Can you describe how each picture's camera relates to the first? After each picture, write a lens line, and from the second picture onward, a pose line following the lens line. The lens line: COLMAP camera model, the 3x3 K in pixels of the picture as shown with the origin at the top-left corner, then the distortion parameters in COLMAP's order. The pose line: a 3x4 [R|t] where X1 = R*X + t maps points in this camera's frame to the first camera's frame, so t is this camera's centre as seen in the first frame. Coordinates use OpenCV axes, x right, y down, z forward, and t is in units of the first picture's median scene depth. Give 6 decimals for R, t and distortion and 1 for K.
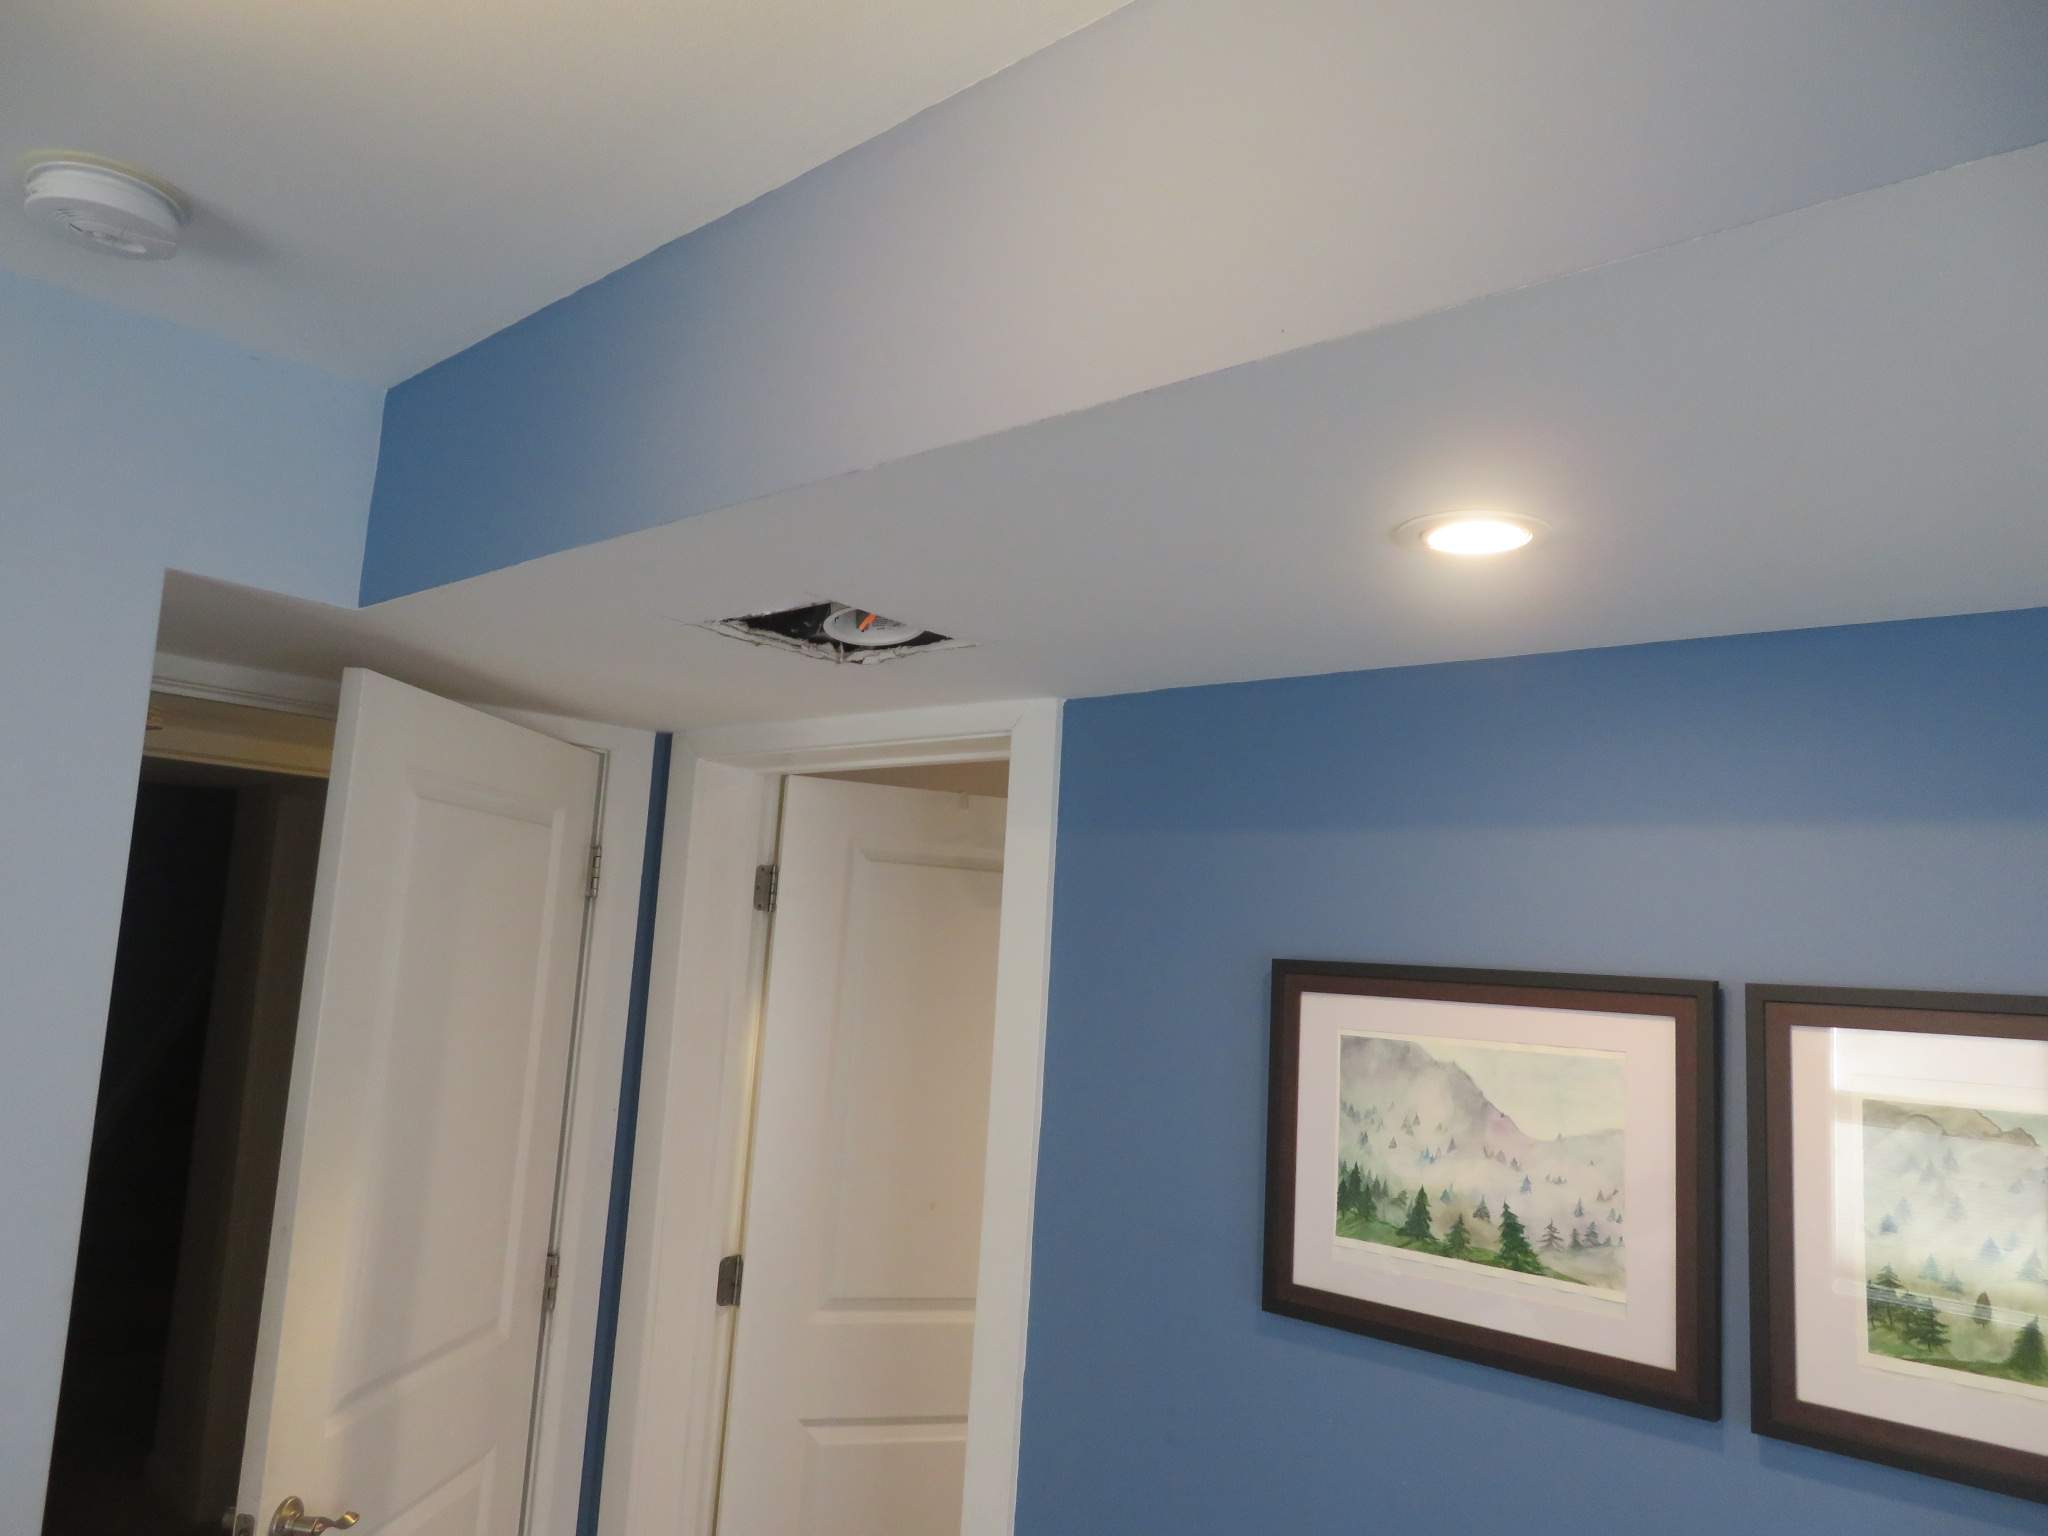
lens RADIAL K [[1470.8, 0, 1024.0], [0, 1470.8, 768.0], [0, 0, 1]] dist [-0.010092, 0.000949]
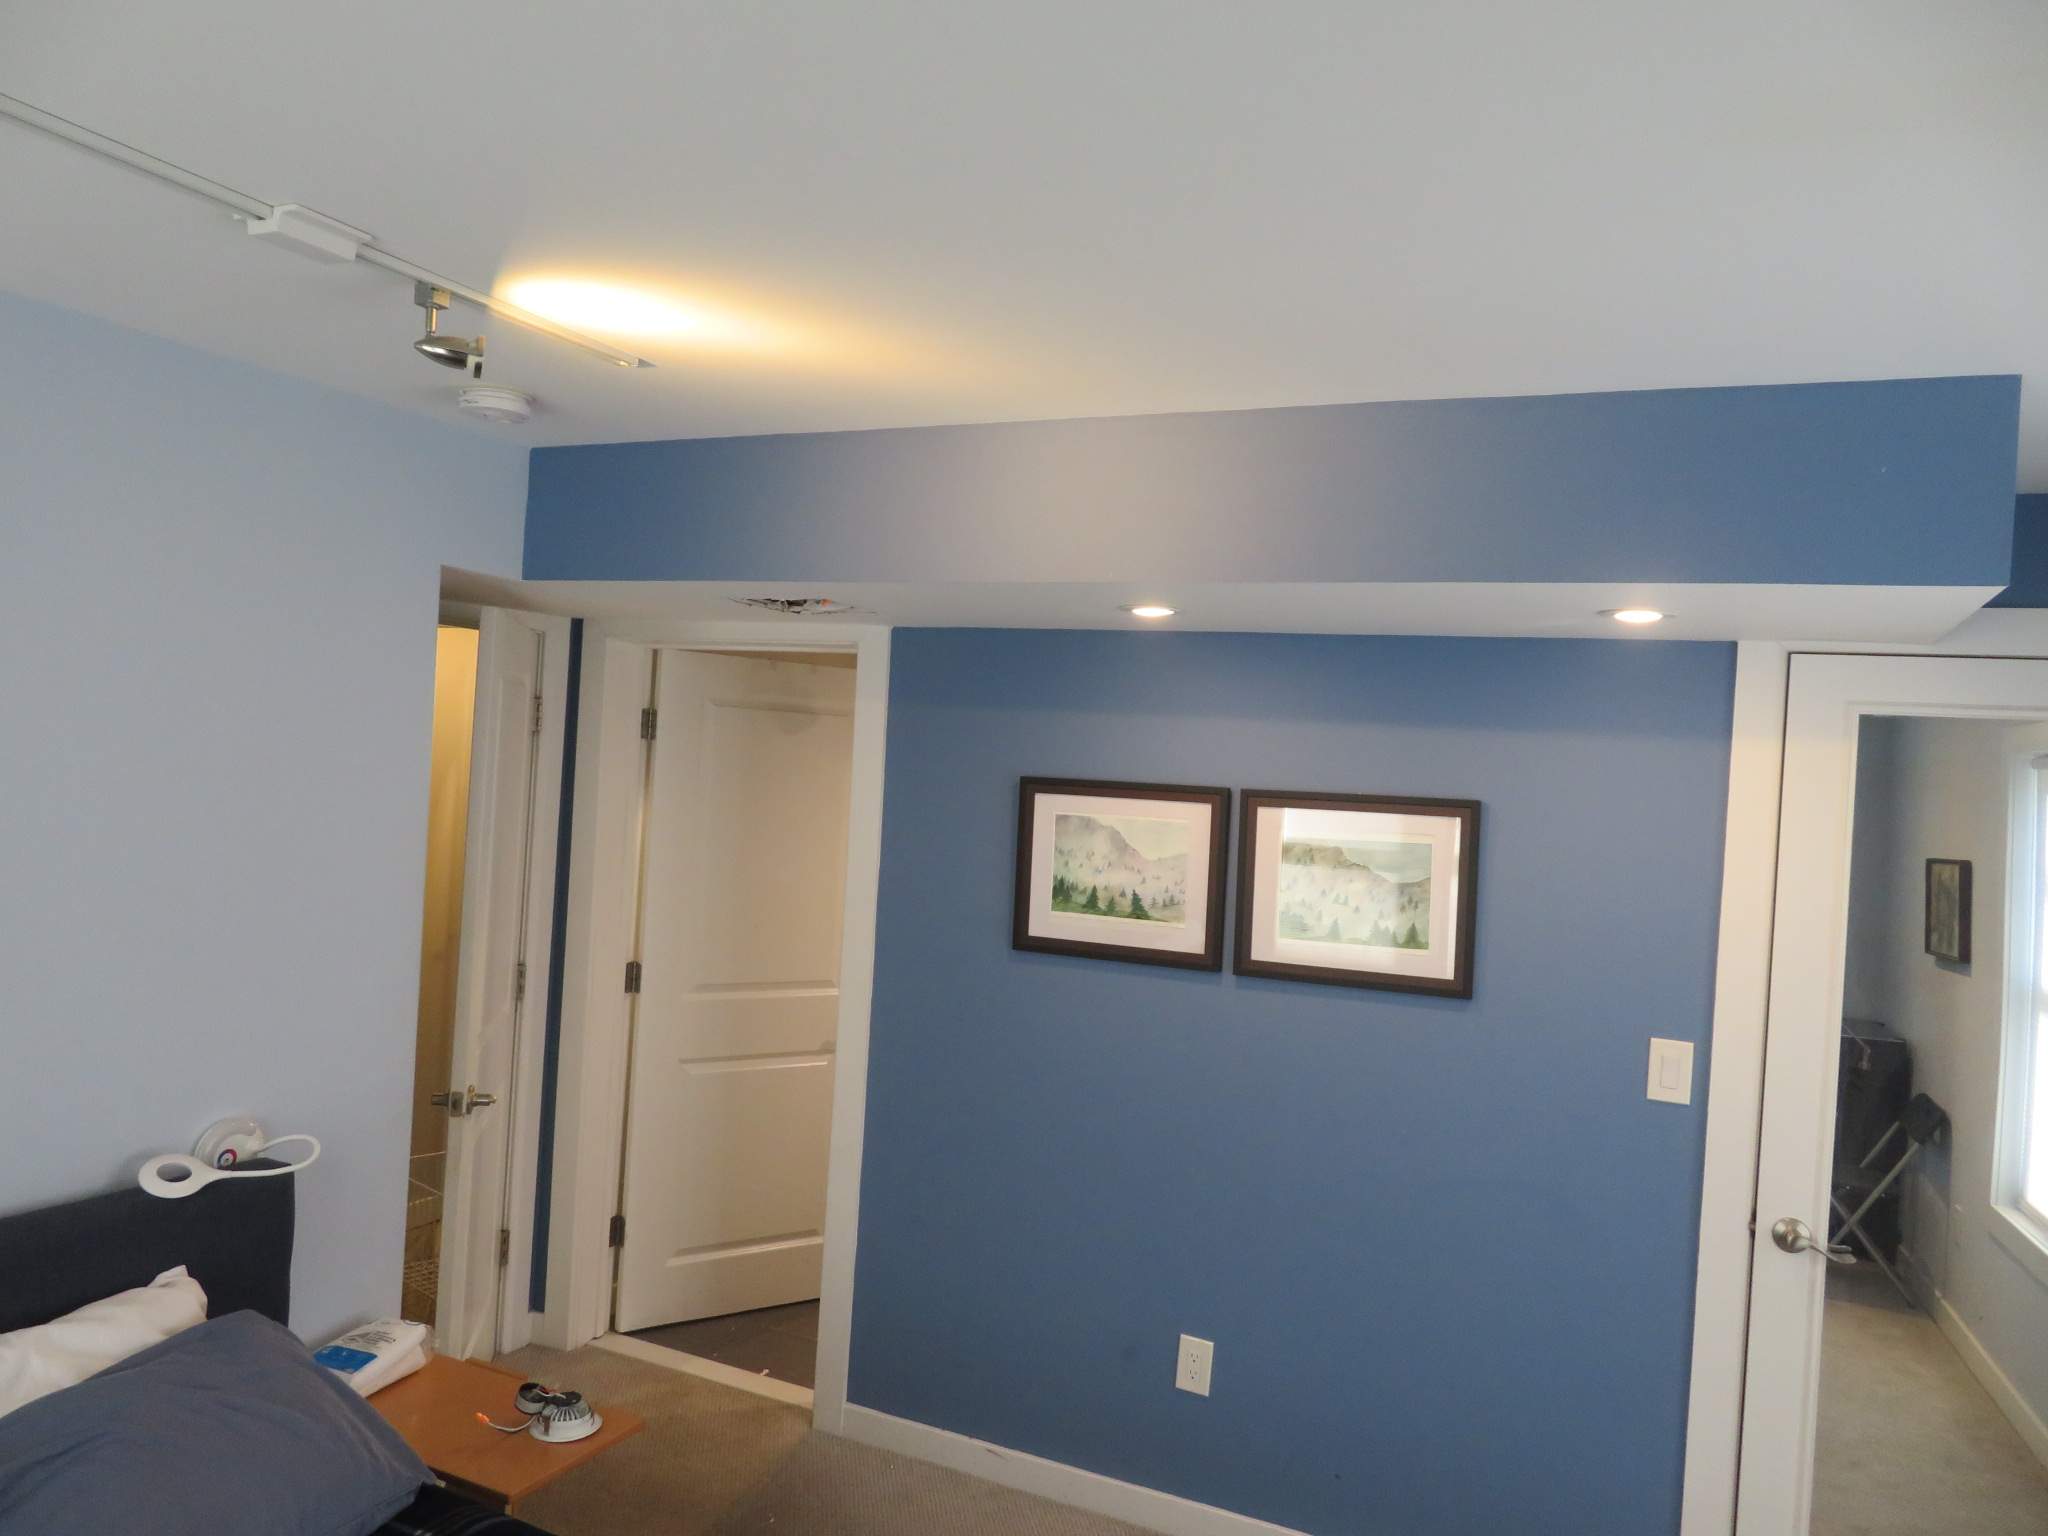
lens RADIAL K [[1470.8, 0, 1024.0], [0, 1470.8, 768.0], [0, 0, 1]] dist [-0.010092, 0.000949]
pose [[0.950426, -0.008334, 0.310839, -0.471283], [-0.037674, 0.989190, 0.141715, -0.171816], [-0.308660, -0.146400, 0.939838, -0.909069]]
